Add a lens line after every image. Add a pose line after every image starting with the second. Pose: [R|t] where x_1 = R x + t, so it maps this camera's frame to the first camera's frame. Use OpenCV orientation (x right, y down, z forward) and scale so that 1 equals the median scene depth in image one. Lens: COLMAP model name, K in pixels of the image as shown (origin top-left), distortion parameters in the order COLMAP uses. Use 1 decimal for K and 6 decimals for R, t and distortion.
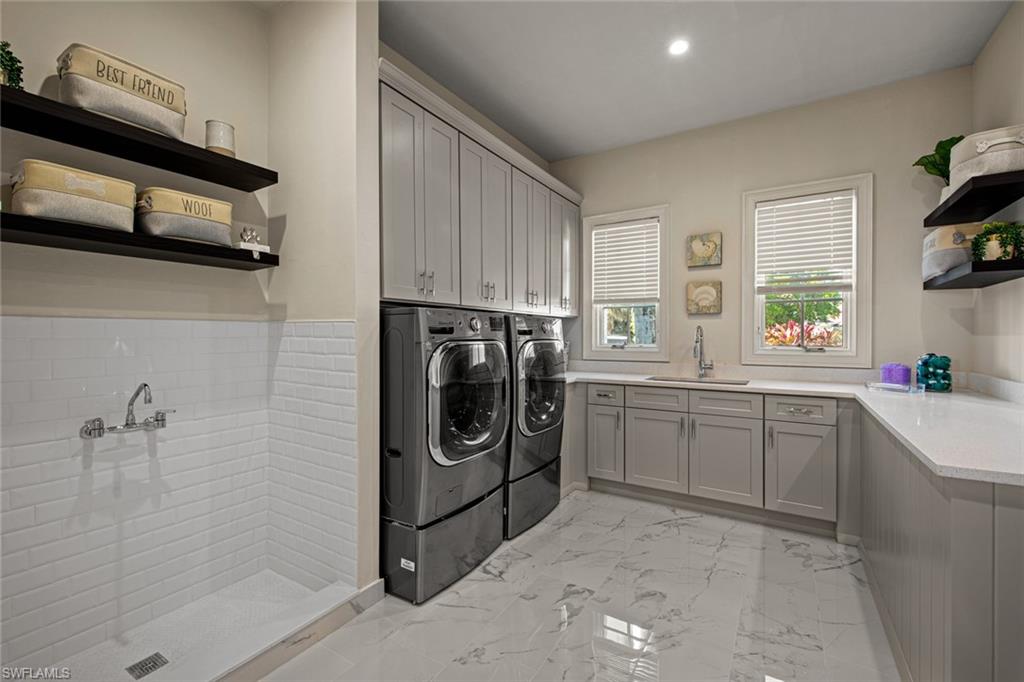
lens RADIAL K [[438.2, 0, 509.9], [0, 438.2, 322.5], [0, 0, 1]] dist [-0.000807, -0.000668]
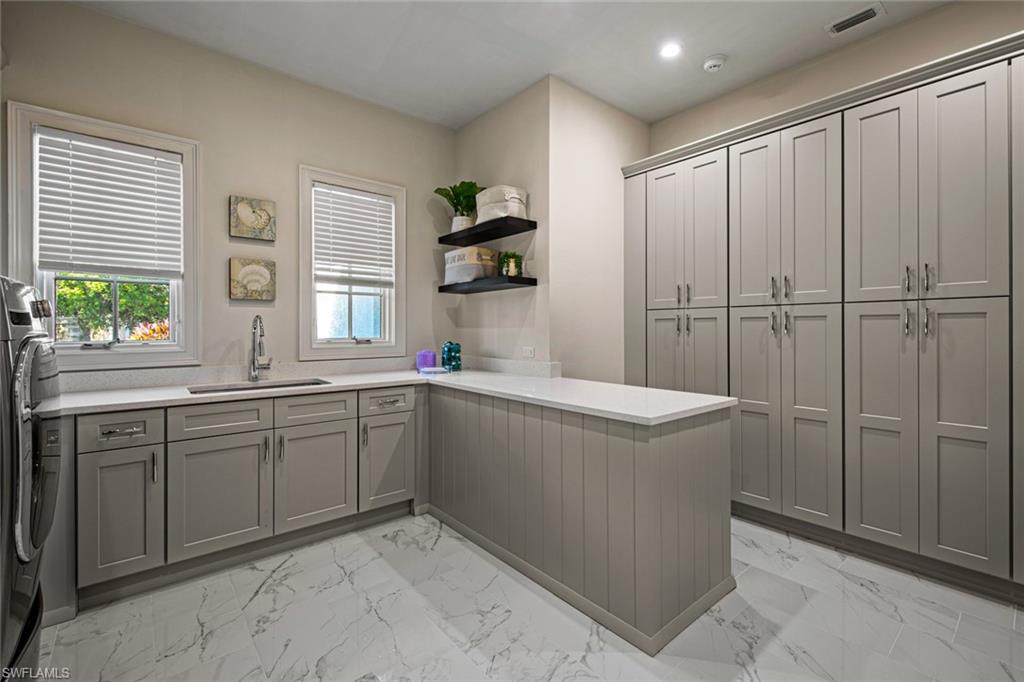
lens RADIAL K [[438.2, 0, 509.9], [0, 438.2, 322.5], [0, 0, 1]] dist [-0.000807, -0.000668]
pose [[0.304906, 0.013299, 0.952290, -0.204626], [-0.028394, 0.999585, -0.004868, 0.013788], [-0.951959, -0.025555, 0.305157, 0.397308]]
